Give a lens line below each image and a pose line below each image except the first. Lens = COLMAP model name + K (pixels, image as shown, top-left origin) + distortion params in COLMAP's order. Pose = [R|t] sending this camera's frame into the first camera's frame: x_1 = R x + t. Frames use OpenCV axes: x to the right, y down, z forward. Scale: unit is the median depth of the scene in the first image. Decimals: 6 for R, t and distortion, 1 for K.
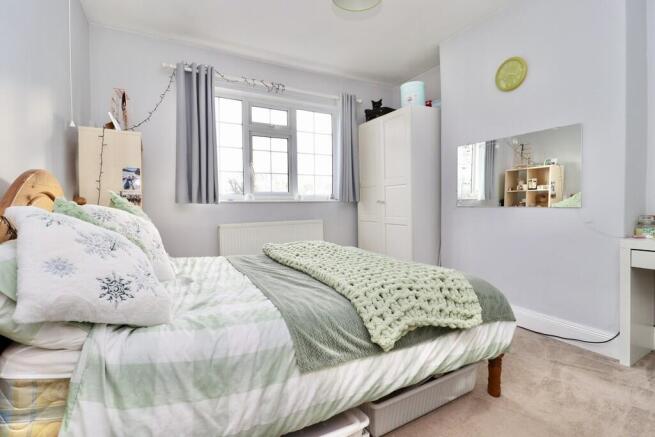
lens RADIAL K [[300.3, 0, 327.1], [0, 300.3, 213.0], [0, 0, 1]] dist [-0.018979, -0.000747]
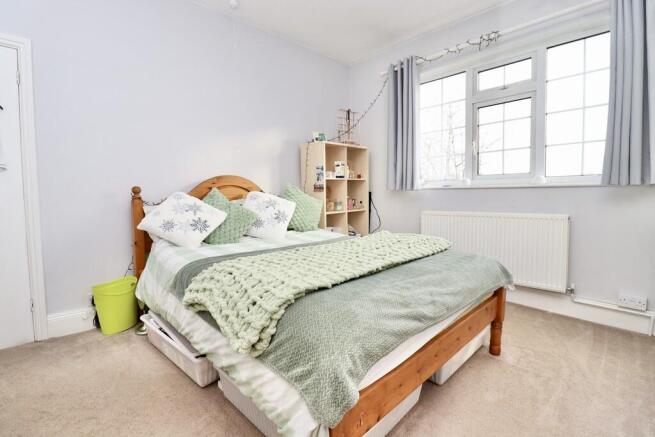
lens RADIAL K [[300.3, 0, 327.1], [0, 300.3, 213.0], [0, 0, 1]] dist [-0.018979, -0.000747]
pose [[0.284209, 0.062094, -0.956750, 0.442676], [-0.021342, 0.998063, 0.058436, -0.004911], [0.958525, 0.003811, 0.284984, 0.349283]]
